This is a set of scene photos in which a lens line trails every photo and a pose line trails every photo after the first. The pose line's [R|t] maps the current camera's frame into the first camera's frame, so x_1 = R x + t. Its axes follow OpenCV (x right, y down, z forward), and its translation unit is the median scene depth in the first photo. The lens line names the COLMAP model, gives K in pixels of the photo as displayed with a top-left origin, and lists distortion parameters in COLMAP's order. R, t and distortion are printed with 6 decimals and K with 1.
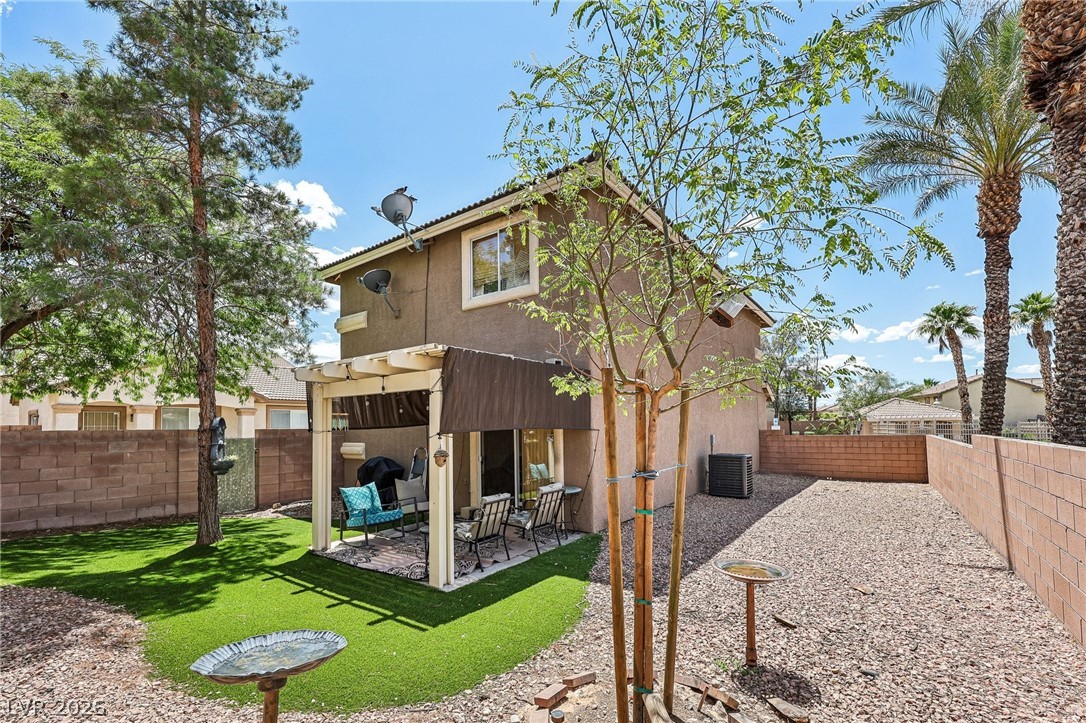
lens RADIAL K [[437.6, 0, 538.2], [0, 437.6, 346.8], [0, 0, 1]] dist [-0.003136, -0.000166]
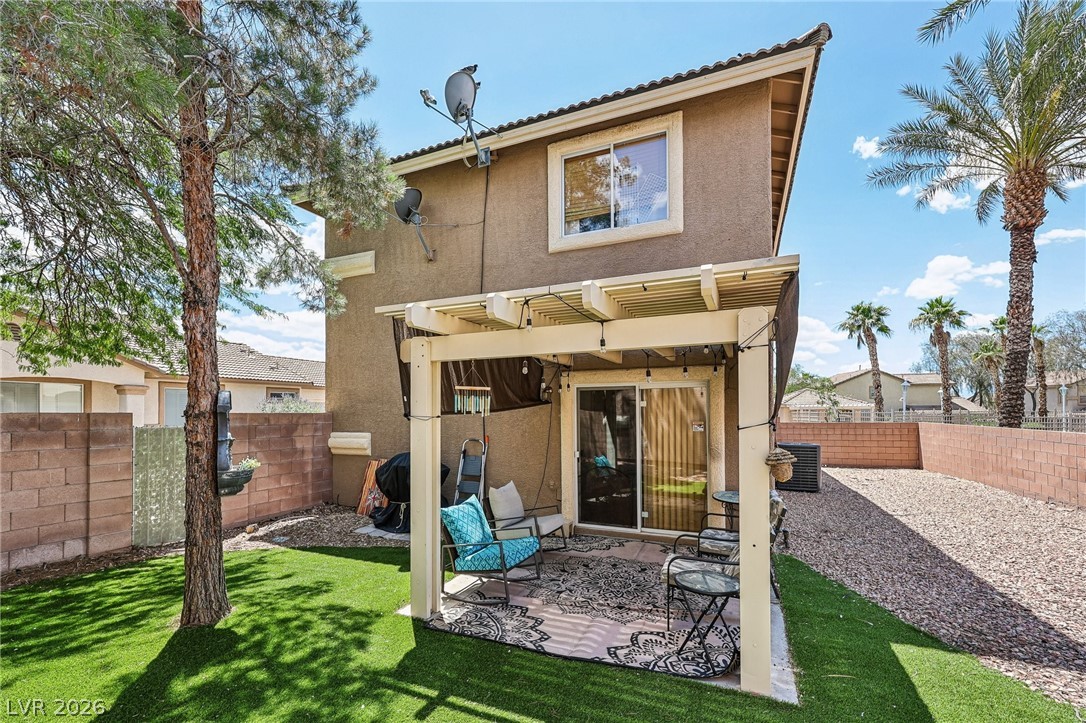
lens RADIAL K [[446.3, 0, 545.5], [0, 446.3, 347.6], [0, 0, 1]] dist [-0.002530, -0.000616]
pose [[0.976461, 0.036949, 0.212504, -0.332939], [-0.044503, 0.998532, 0.030870, 0.052745], [-0.211052, -0.039600, 0.976672, 0.270810]]
